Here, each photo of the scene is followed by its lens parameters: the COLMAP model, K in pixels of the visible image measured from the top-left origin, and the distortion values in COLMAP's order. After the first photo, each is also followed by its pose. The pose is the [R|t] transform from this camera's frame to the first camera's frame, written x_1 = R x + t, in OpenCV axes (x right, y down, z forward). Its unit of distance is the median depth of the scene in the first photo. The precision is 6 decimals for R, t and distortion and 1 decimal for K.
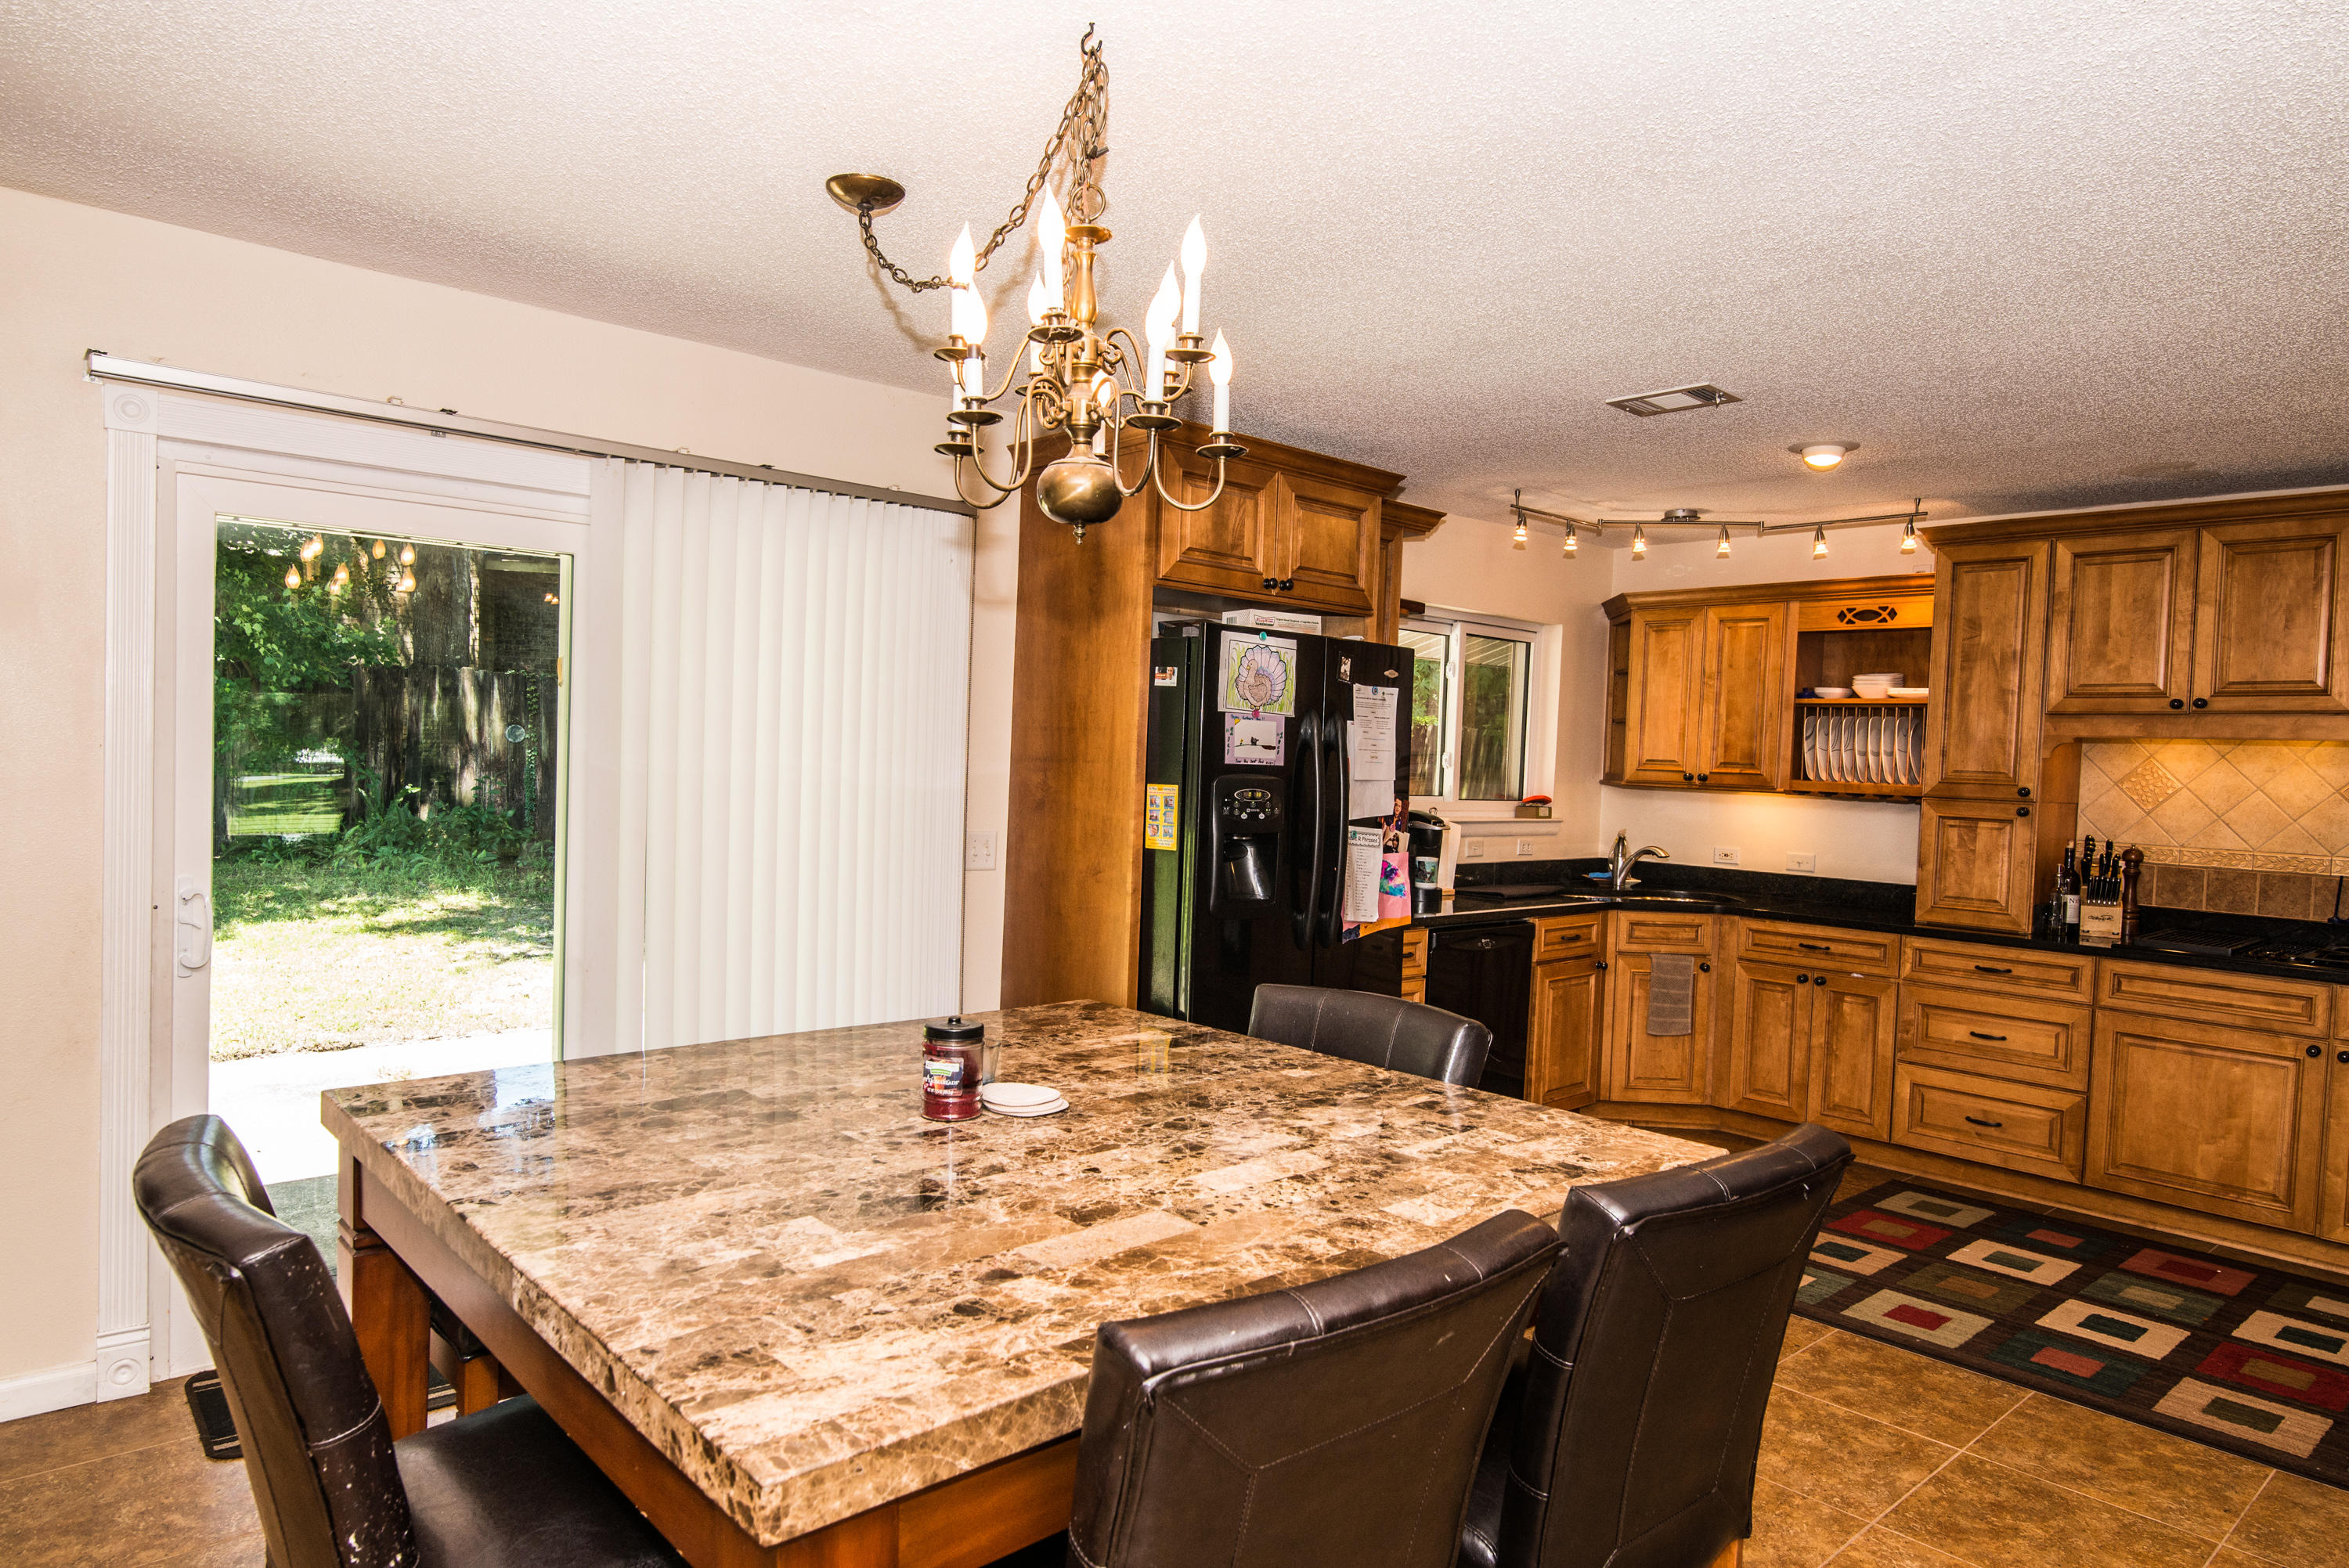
lens RADIAL K [[1452.8, 0, 1177.1], [0, 1452.8, 788.4], [0, 0, 1]] dist [0.007383, 0.001241]
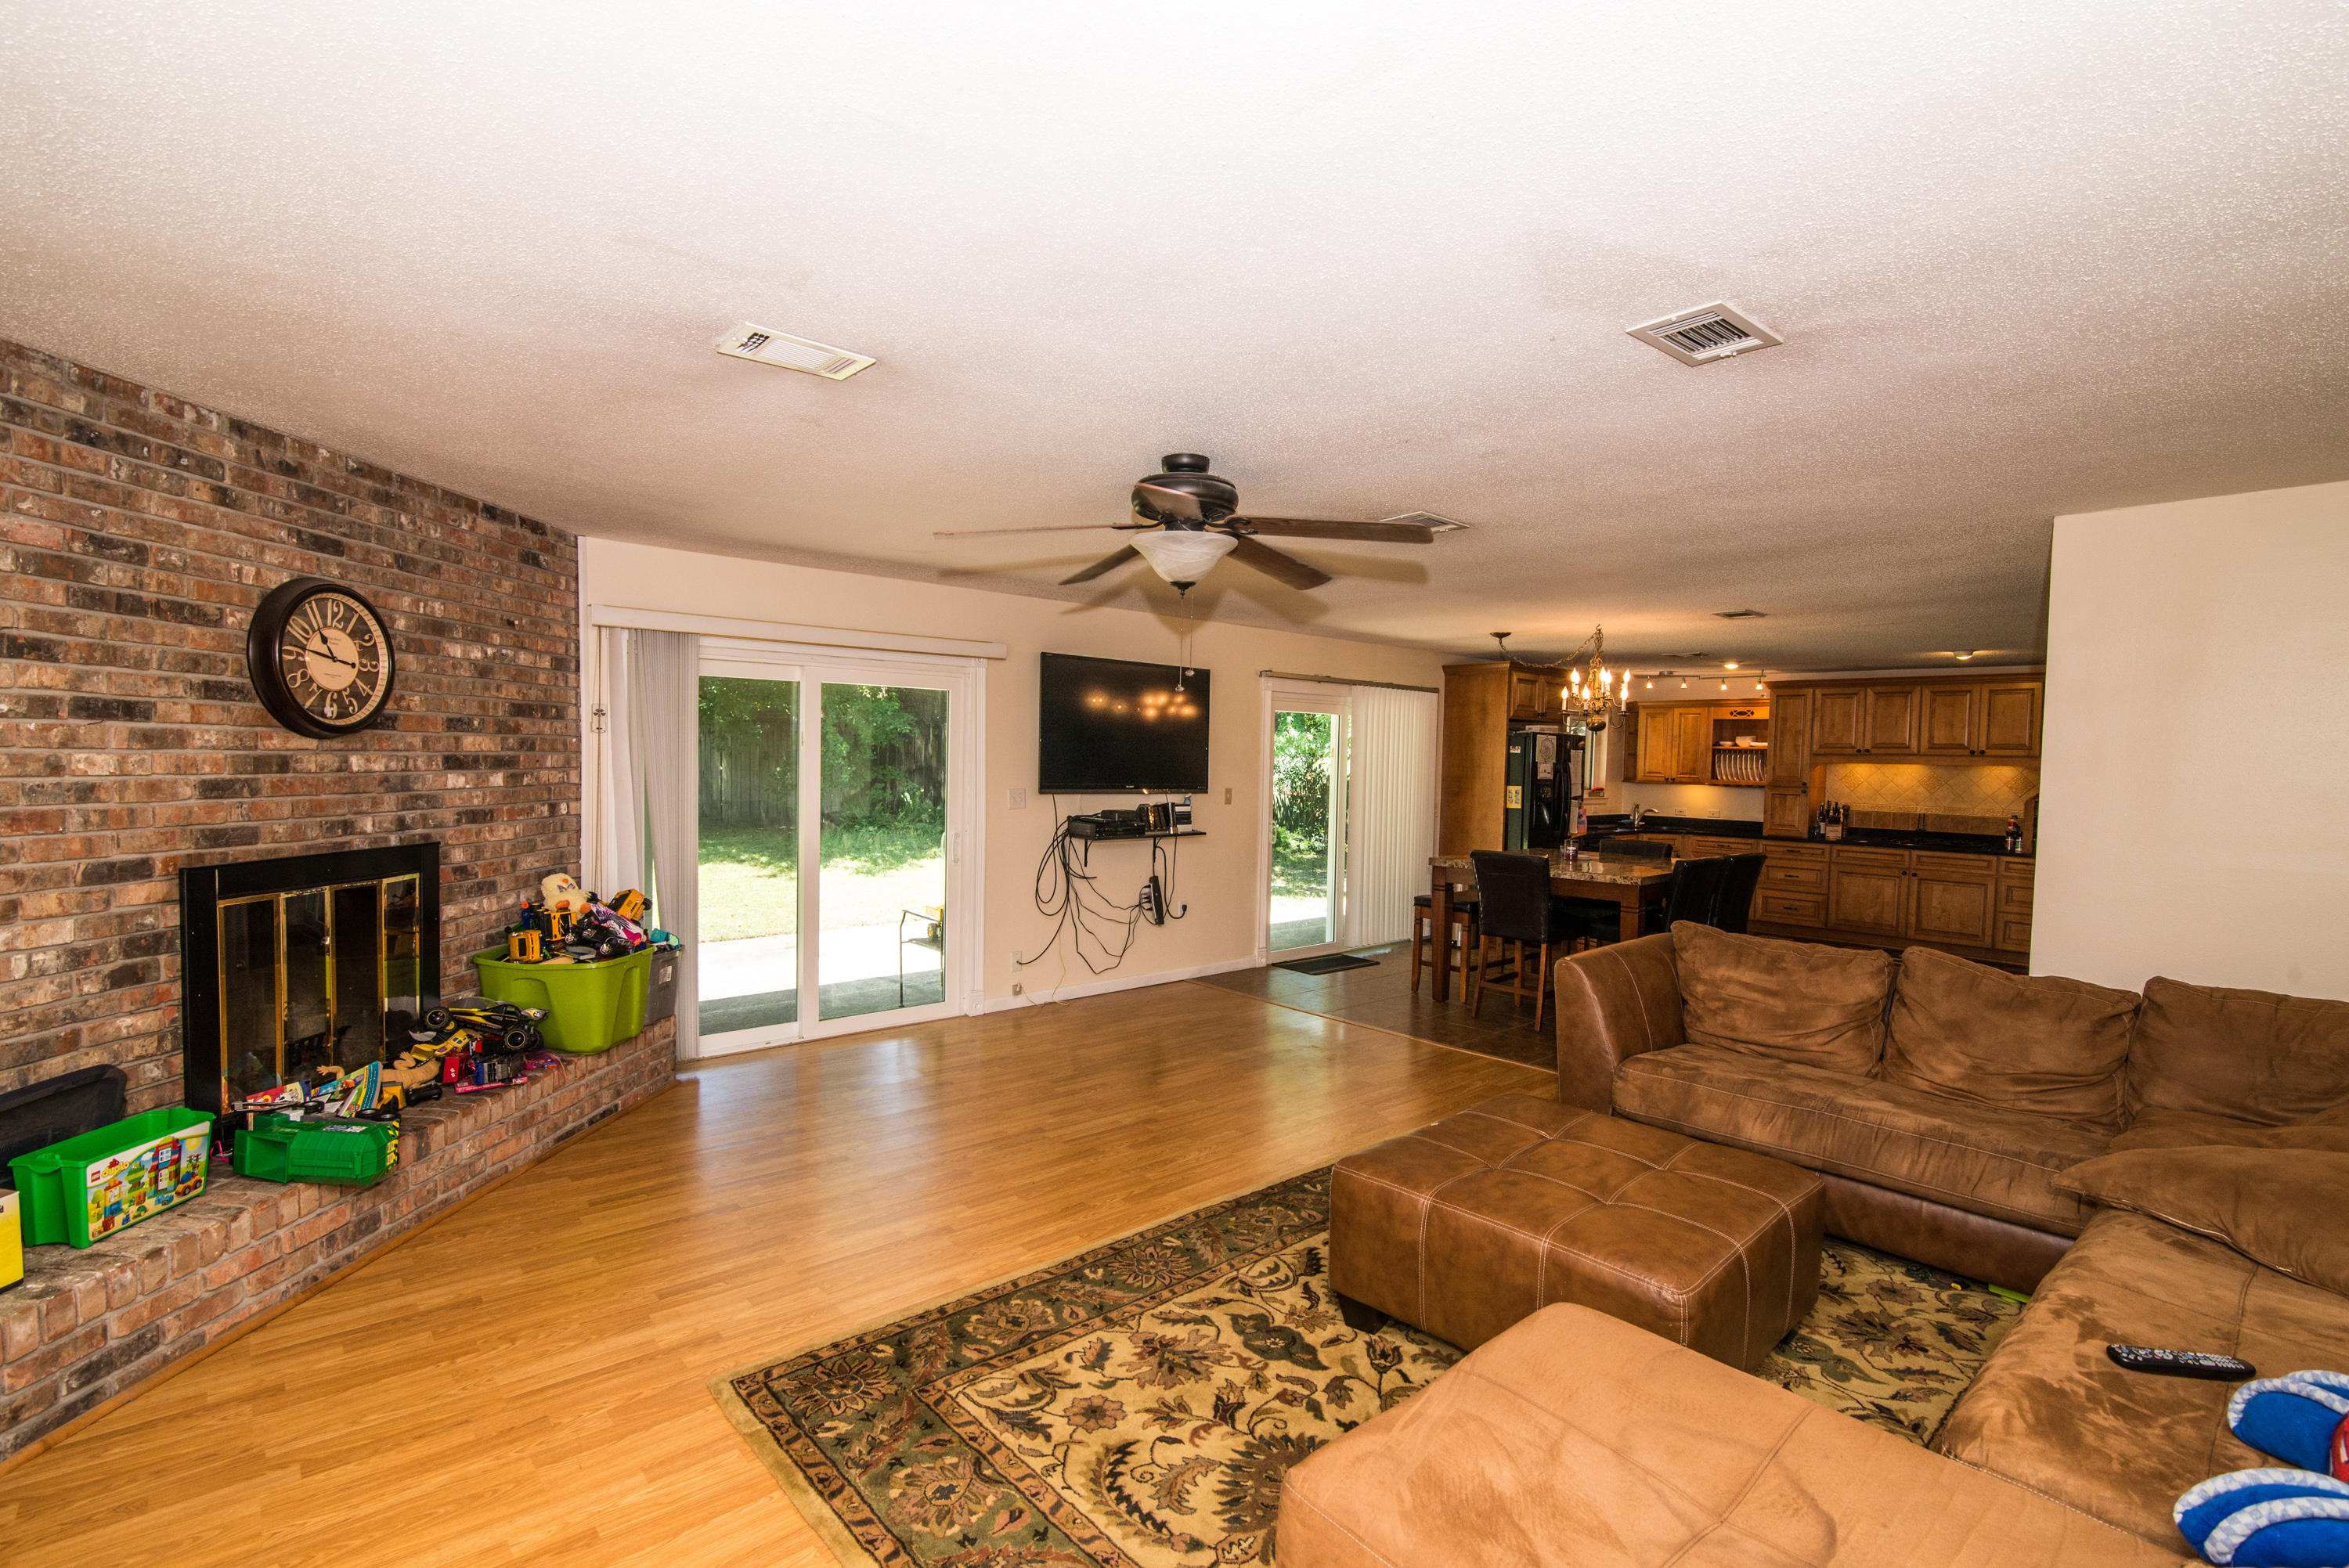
lens RADIAL K [[1081.7, 0, 1176.0], [0, 1081.7, 795.1], [0, 0, 1]] dist [-0.018235, -0.000298]
pose [[0.999881, -0.014530, -0.005161, -0.546199], [0.014580, 0.999846, 0.009811, -0.012655], [0.005017, -0.009885, 0.999939, -0.951642]]
